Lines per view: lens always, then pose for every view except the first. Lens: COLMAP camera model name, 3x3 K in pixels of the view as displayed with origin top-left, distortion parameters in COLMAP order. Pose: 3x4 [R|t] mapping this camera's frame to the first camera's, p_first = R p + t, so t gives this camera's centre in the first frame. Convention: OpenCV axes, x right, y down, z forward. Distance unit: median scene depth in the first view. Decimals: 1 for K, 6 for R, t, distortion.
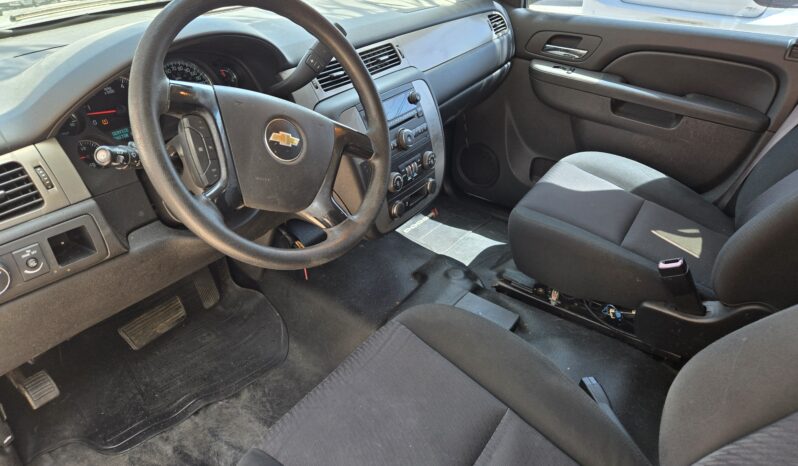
lens RADIAL K [[518.5, 0, 398.4], [0, 518.5, 233.3], [0, 0, 1]] dist [0.011190, -0.003169]
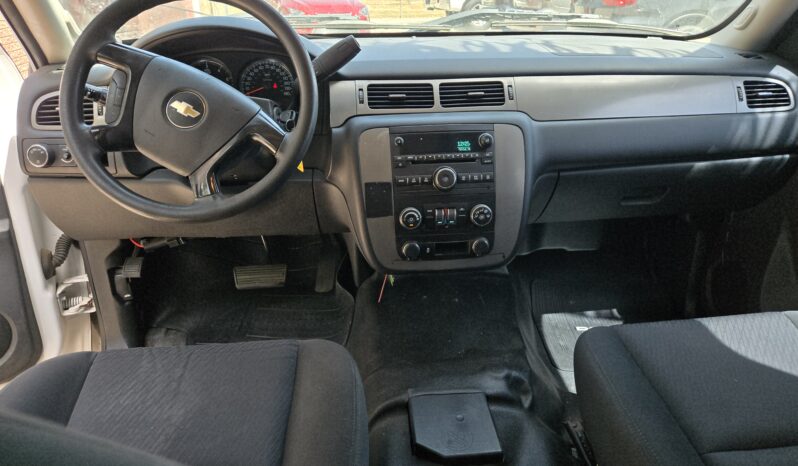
lens RADIAL K [[518.5, 0, 398.2], [0, 518.5, 232.0], [0, 0, 1]] dist [0.011190, -0.003169]
pose [[0.653719, 0.302173, -0.693789, 0.574700], [-0.393313, 0.918927, 0.029633, -0.090221], [0.646496, 0.253504, 0.719568, 0.324148]]
